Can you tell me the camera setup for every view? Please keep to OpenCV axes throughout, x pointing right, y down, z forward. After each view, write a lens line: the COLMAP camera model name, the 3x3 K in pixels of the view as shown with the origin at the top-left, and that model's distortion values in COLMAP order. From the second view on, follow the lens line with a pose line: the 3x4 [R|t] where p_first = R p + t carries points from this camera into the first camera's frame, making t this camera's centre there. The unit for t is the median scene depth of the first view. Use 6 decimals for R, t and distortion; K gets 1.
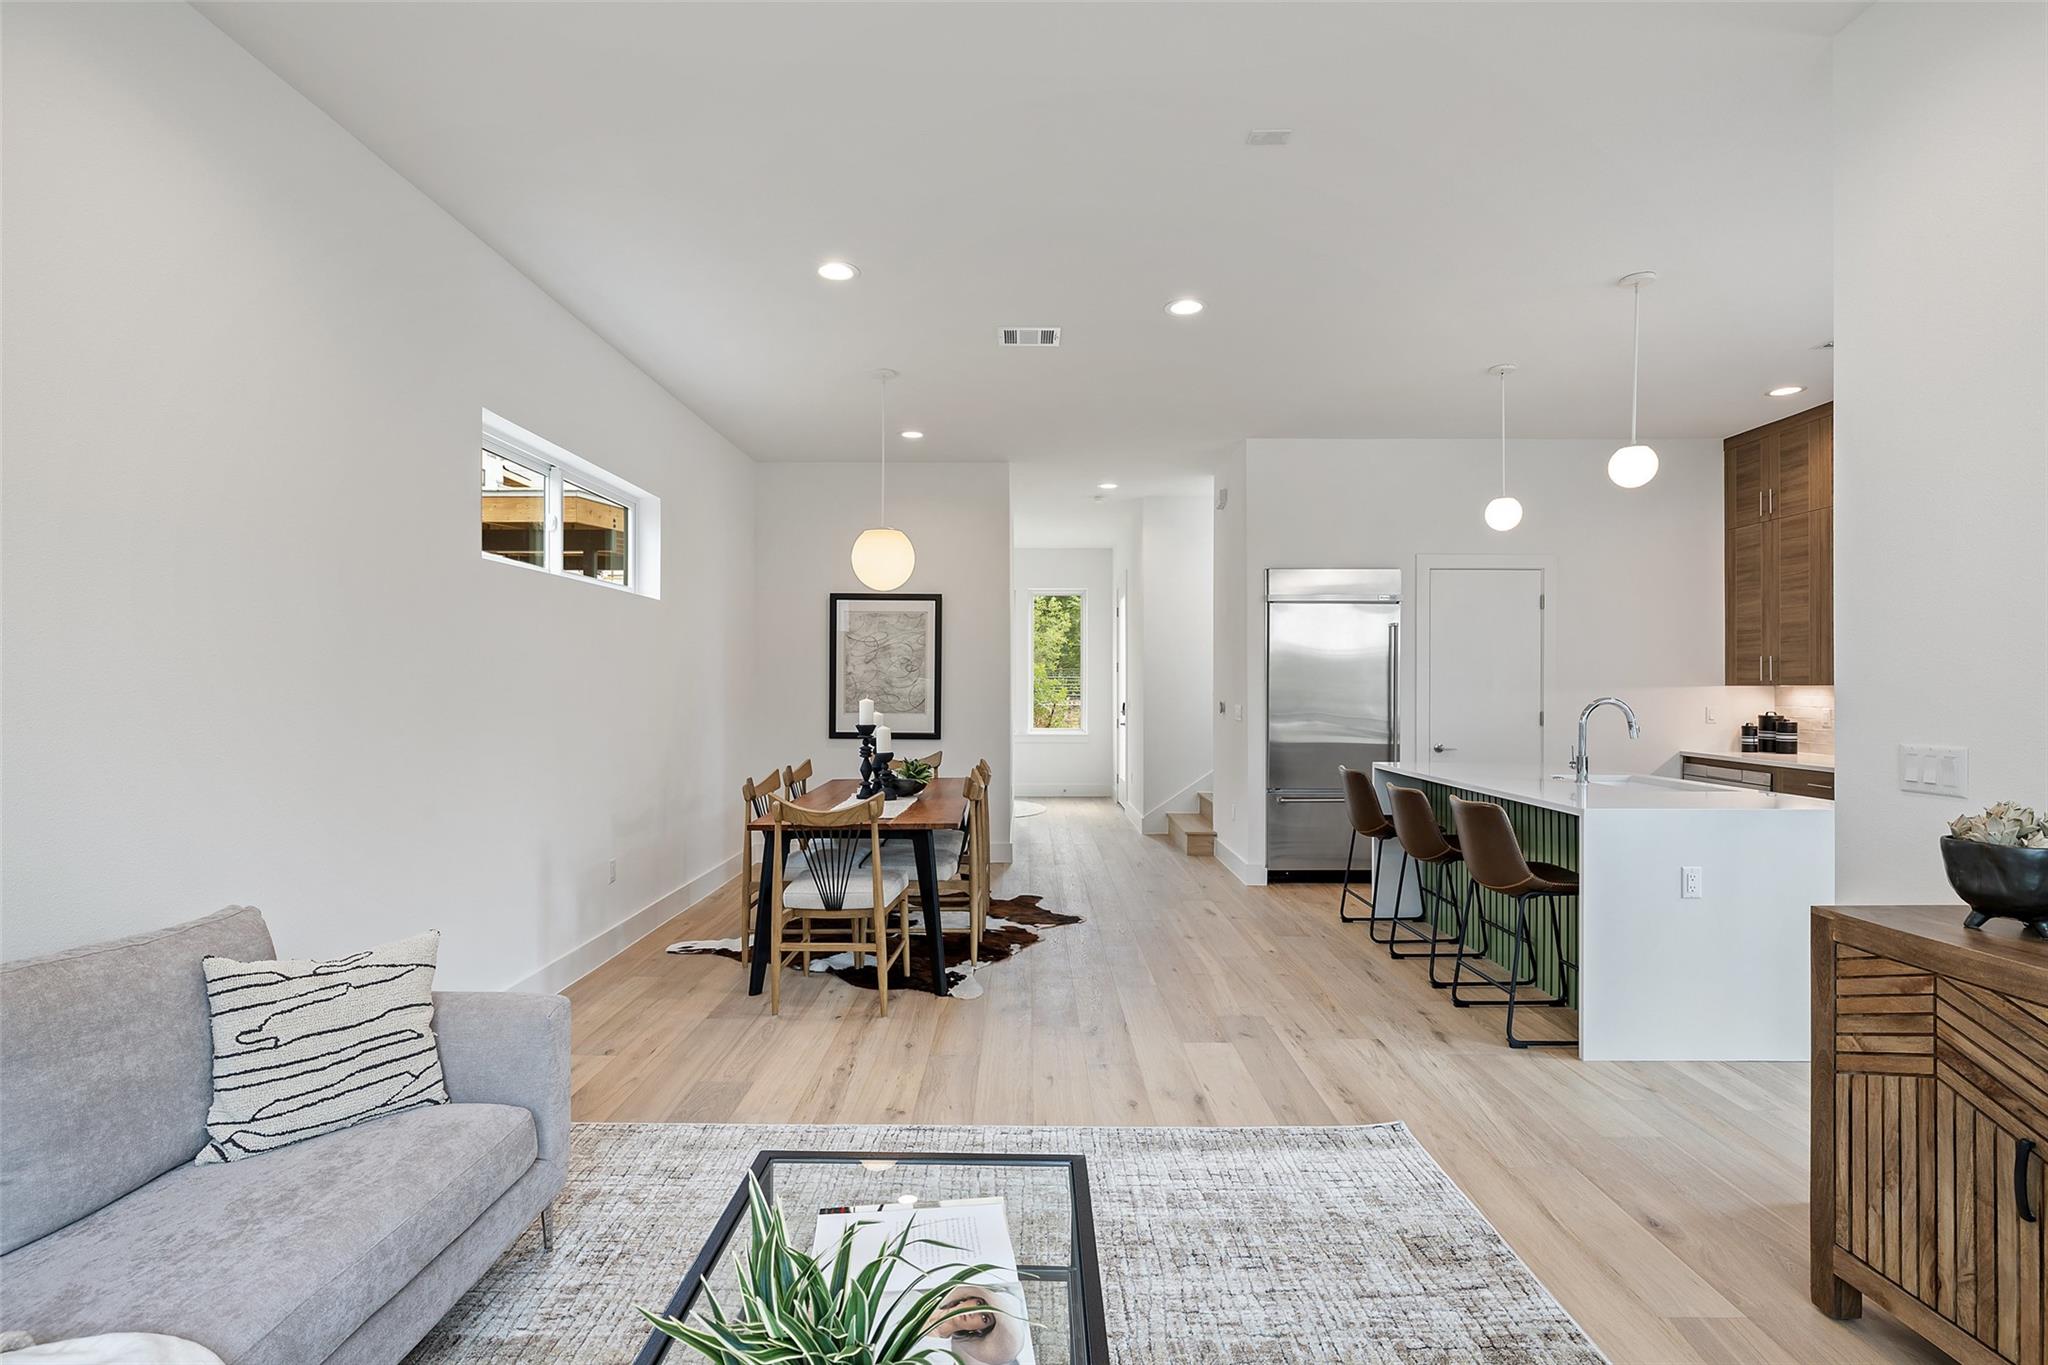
lens RADIAL K [[987.4, 0, 1007.9], [0, 987.4, 682.5], [0, 0, 1]] dist [-0.006439, 0.003573]
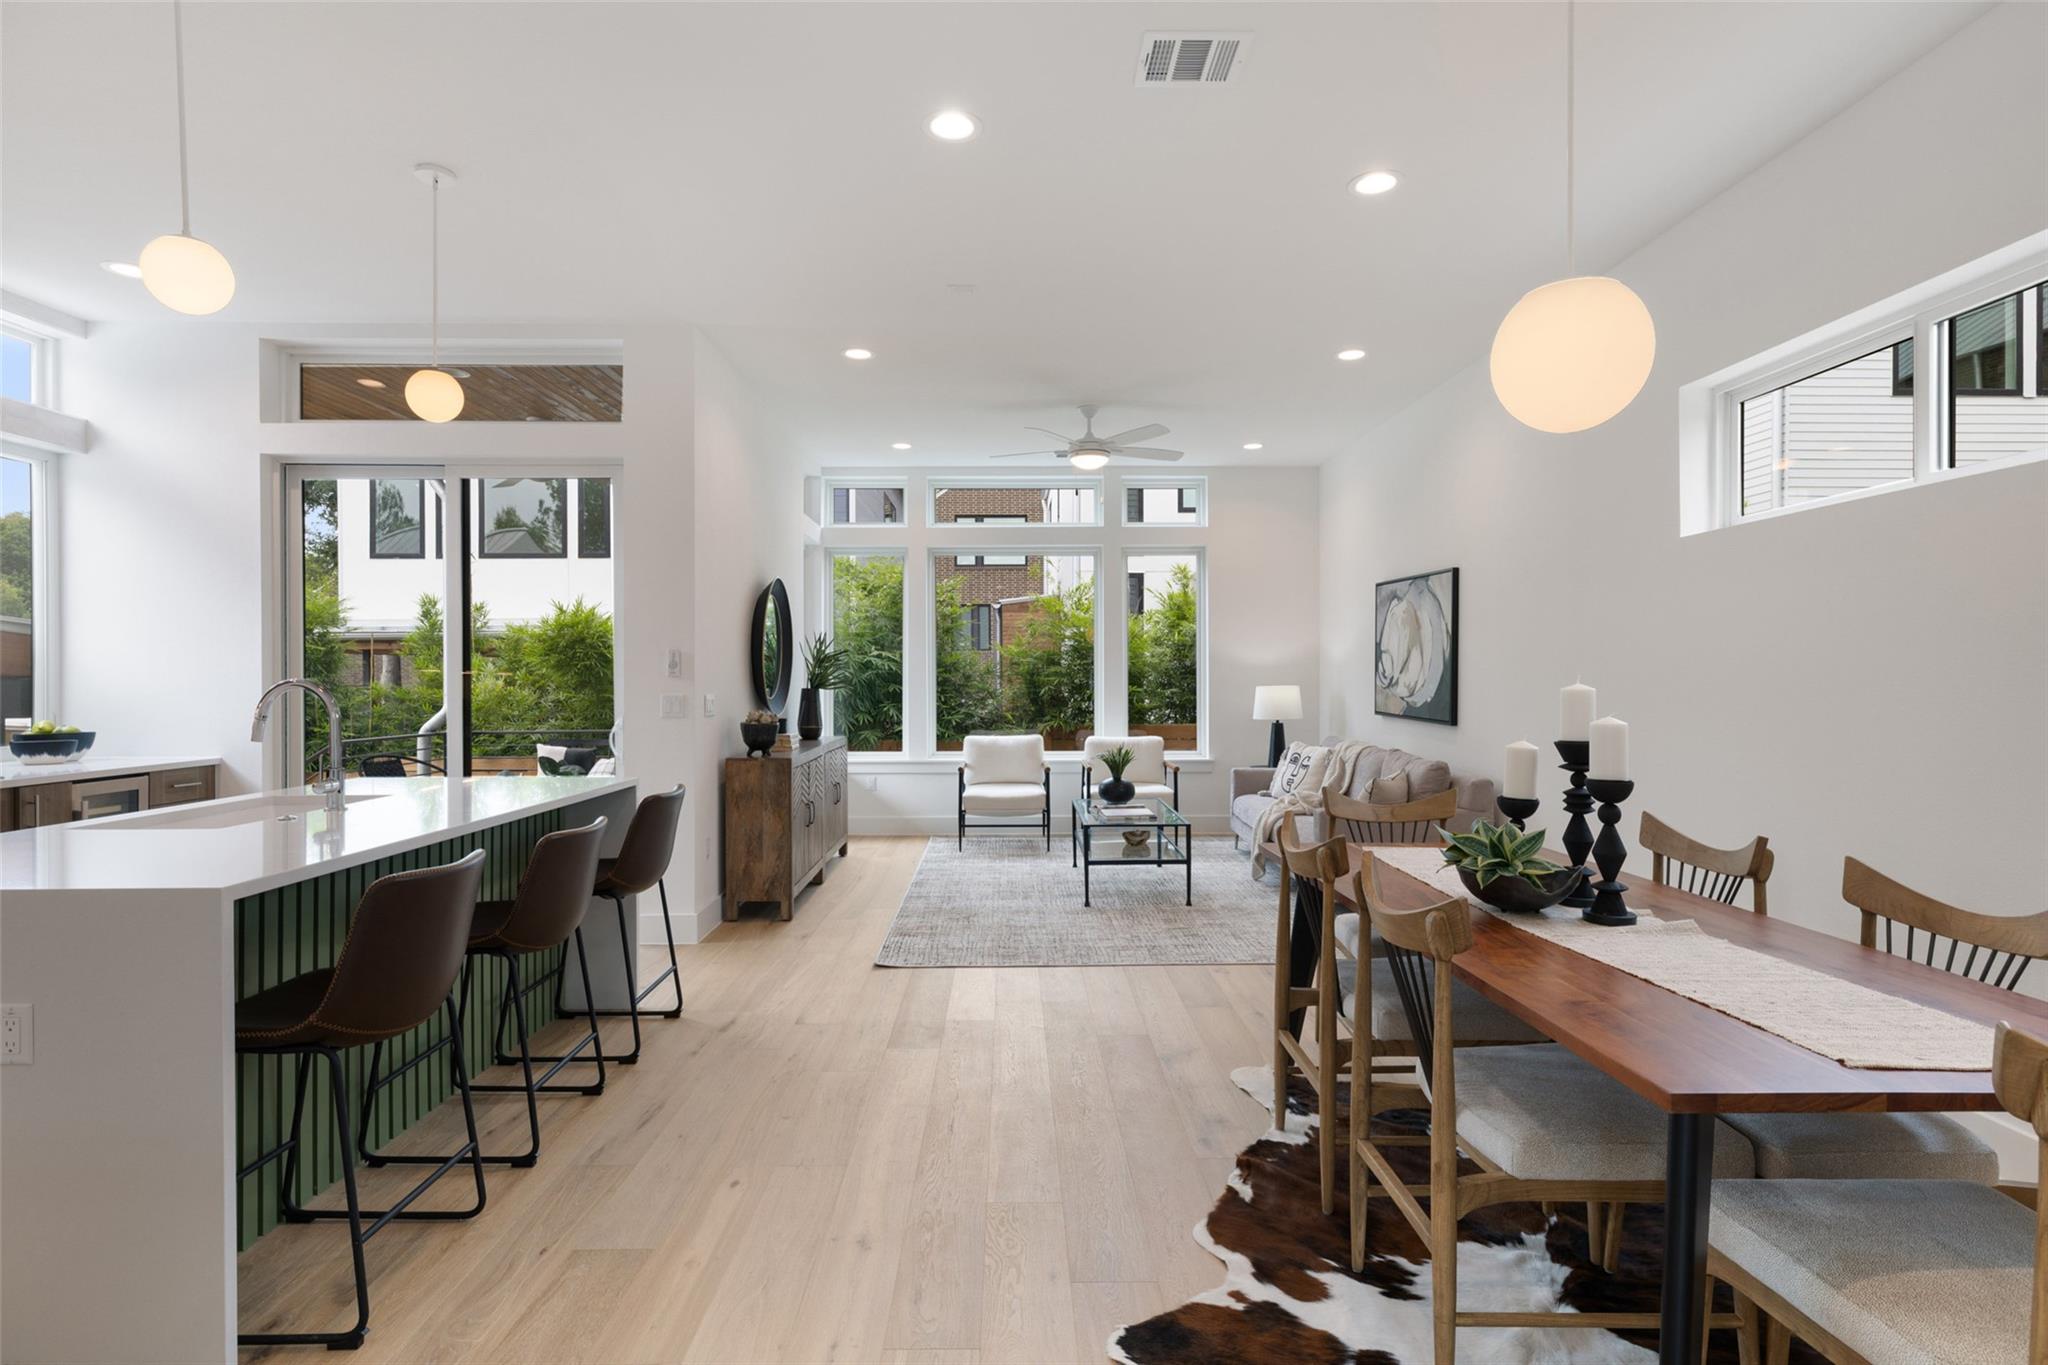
lens RADIAL K [[987.4, 0, 1046.0], [0, 987.4, 687.8], [0, 0, 1]] dist [-0.006439, 0.003573]
pose [[-0.998577, -0.000208, -0.053322, 0.108857], [-0.000594, 0.999974, 0.007223, 0.011737], [0.053319, 0.007244, -0.998551, 1.221229]]
